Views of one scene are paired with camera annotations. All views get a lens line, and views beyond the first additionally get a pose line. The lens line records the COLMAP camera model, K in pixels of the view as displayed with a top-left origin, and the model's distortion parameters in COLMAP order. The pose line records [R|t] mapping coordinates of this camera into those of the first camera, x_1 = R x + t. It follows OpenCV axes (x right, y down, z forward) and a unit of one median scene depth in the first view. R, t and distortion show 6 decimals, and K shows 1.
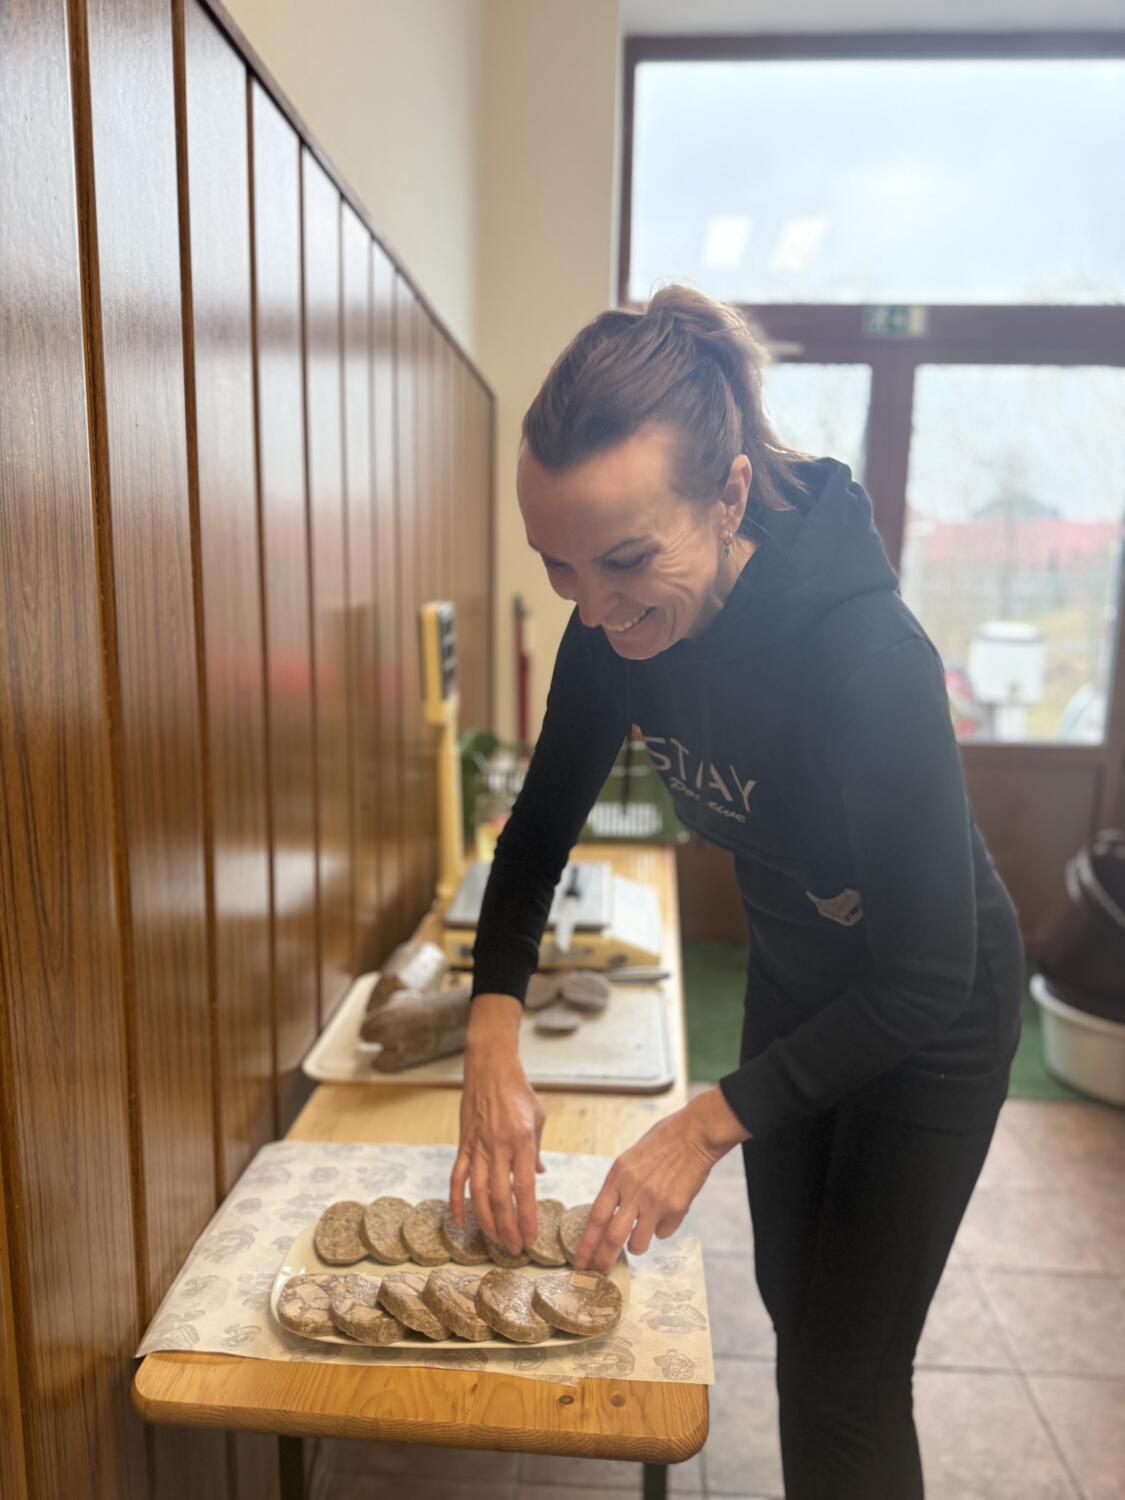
lens RADIAL K [[1073.5, 0, 562.5], [0, 1073.5, 750.0], [0, 0, 1]] dist [-0.219918, 0.116100]
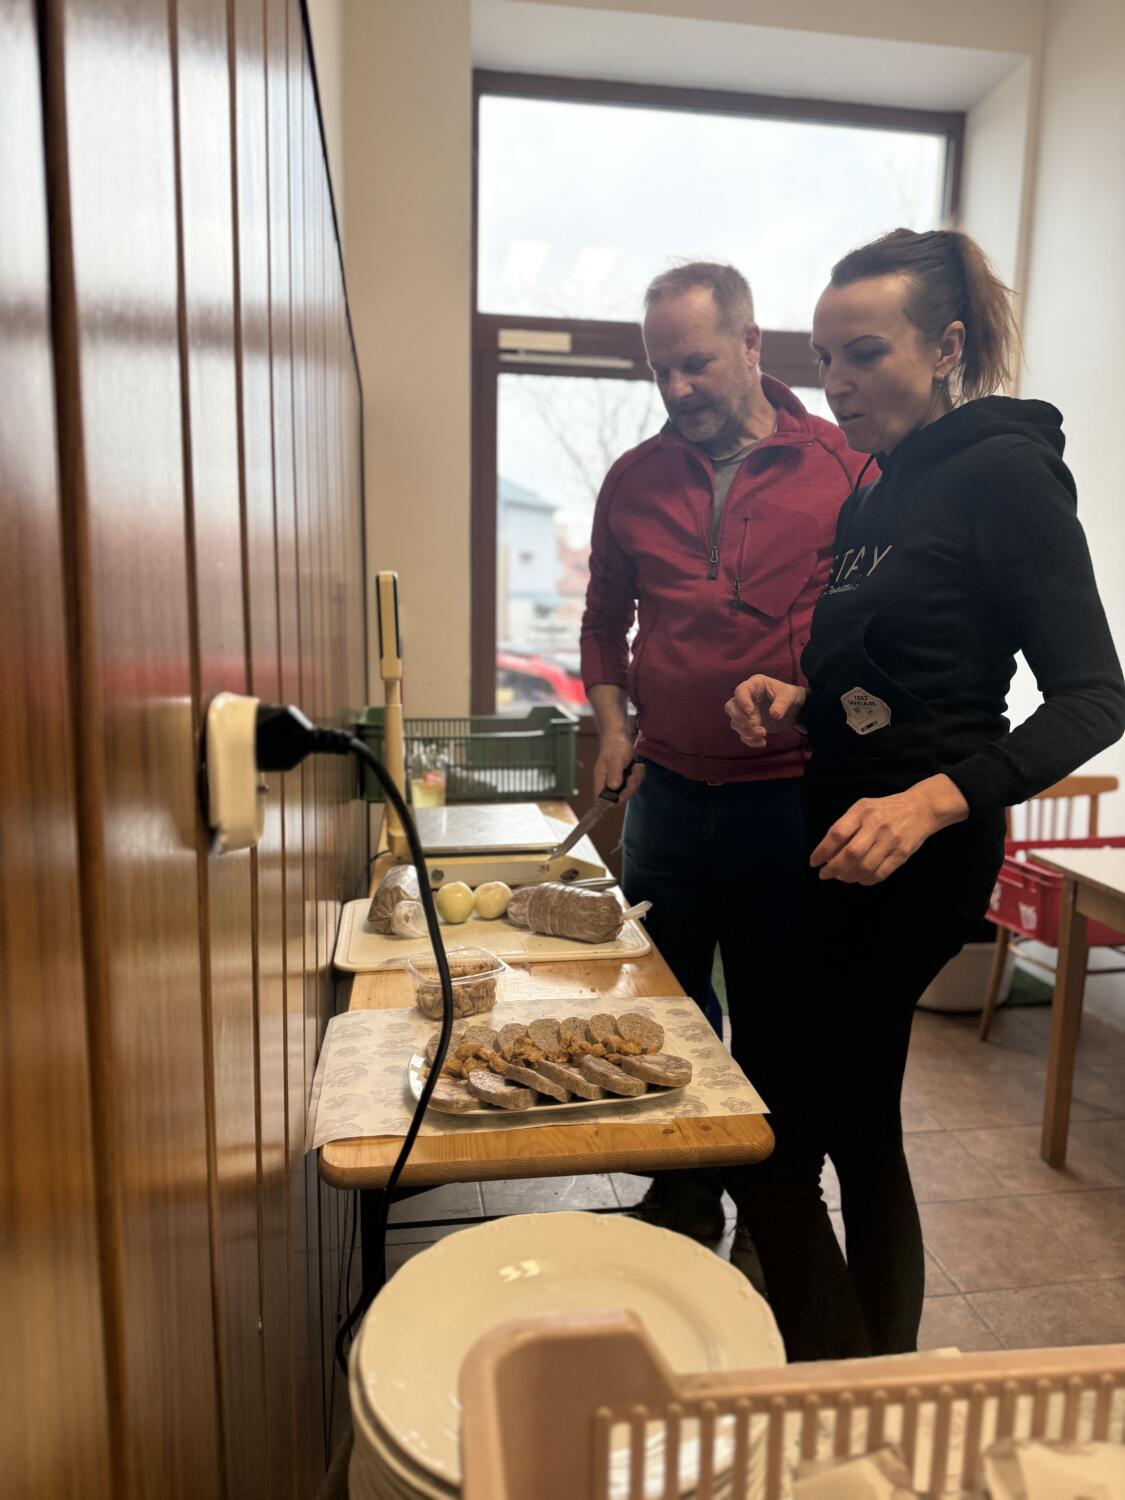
lens RADIAL K [[1073.5, 0, 562.5], [0, 1073.5, 750.0], [0, 0, 1]] dist [-0.219918, 0.116100]
pose [[0.980983, -0.025261, 0.192441, -0.367033], [0.027830, 0.999556, -0.010659, 0.148889], [-0.192086, 0.015812, 0.981251, -0.321175]]
